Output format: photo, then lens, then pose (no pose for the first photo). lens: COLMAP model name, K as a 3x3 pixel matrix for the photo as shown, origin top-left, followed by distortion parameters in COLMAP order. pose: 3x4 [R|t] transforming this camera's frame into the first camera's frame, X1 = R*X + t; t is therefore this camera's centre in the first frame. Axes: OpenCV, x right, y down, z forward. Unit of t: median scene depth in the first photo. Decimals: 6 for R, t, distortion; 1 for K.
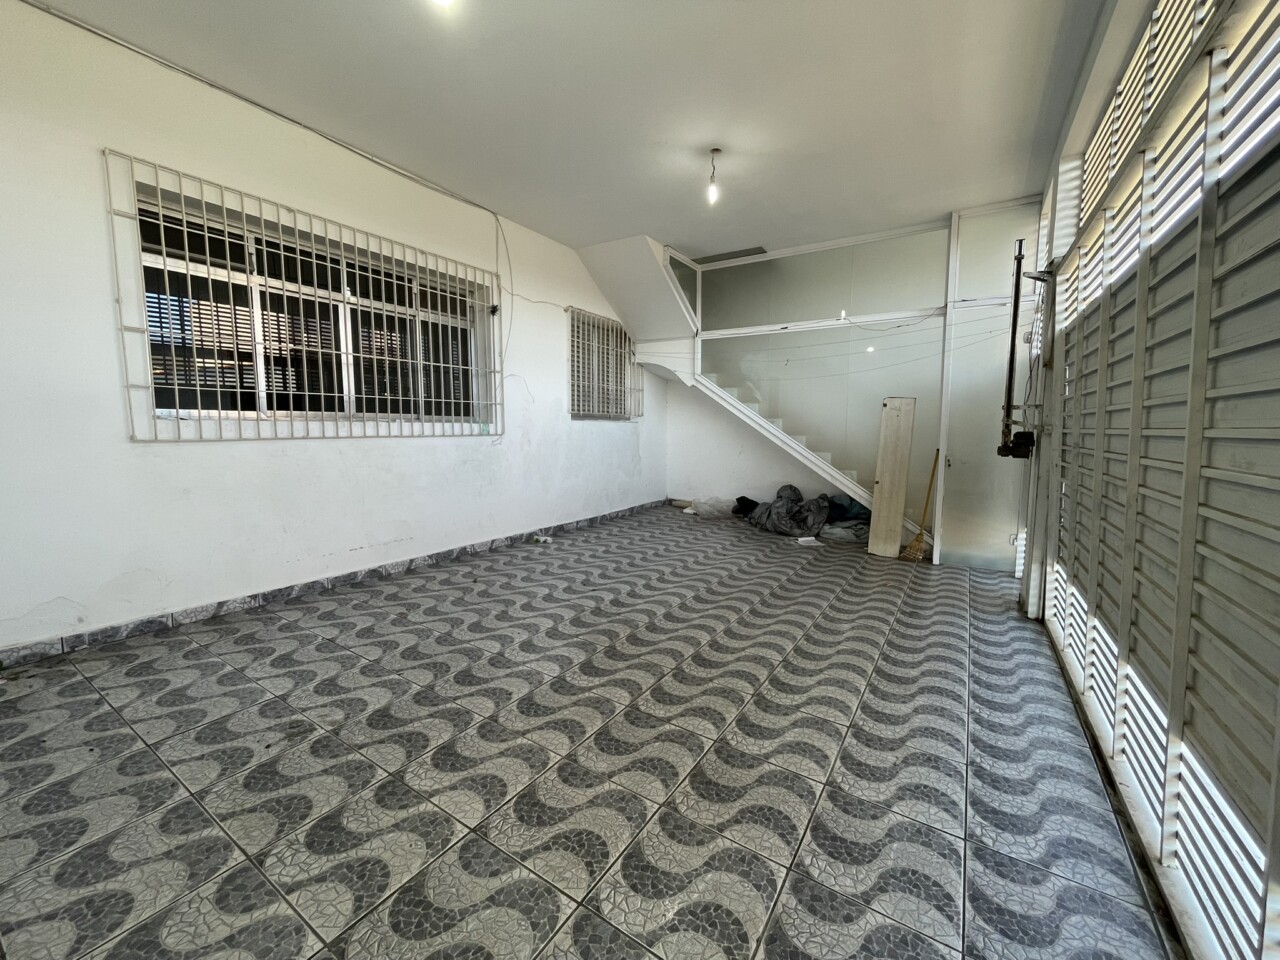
lens RADIAL K [[518.5, 0, 639.2], [0, 518.5, 480.5], [0, 0, 1]] dist [-0.001327, -0.000164]
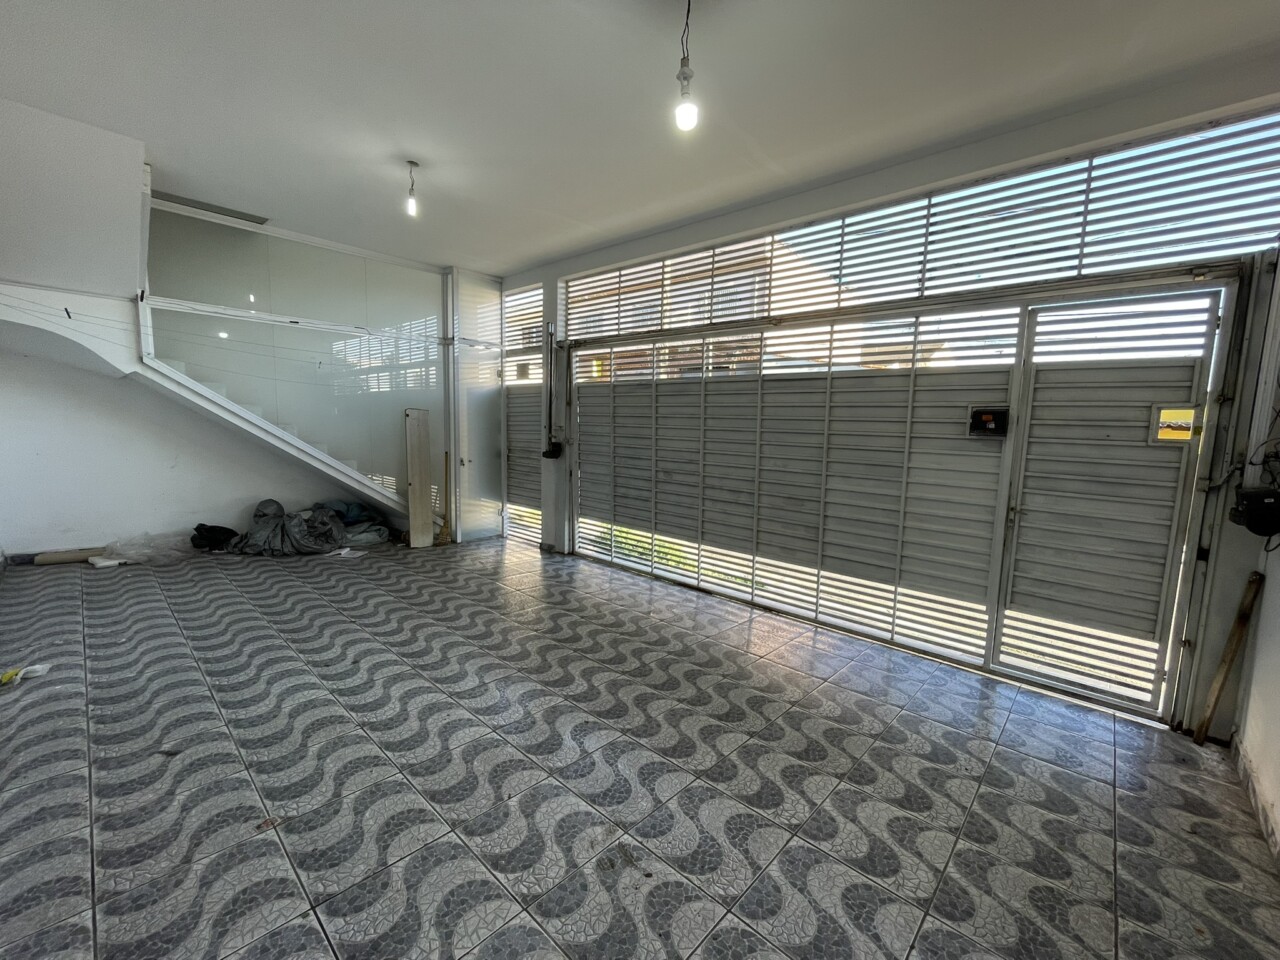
lens RADIAL K [[518.5, 0, 642.6], [0, 518.5, 478.0], [0, 0, 1]] dist [-0.001327, -0.000164]
pose [[0.168720, -0.106272, 0.979918, -0.770335], [0.072540, 0.992814, 0.095181, -0.111234], [-0.982991, 0.055024, 0.175217, 0.429187]]
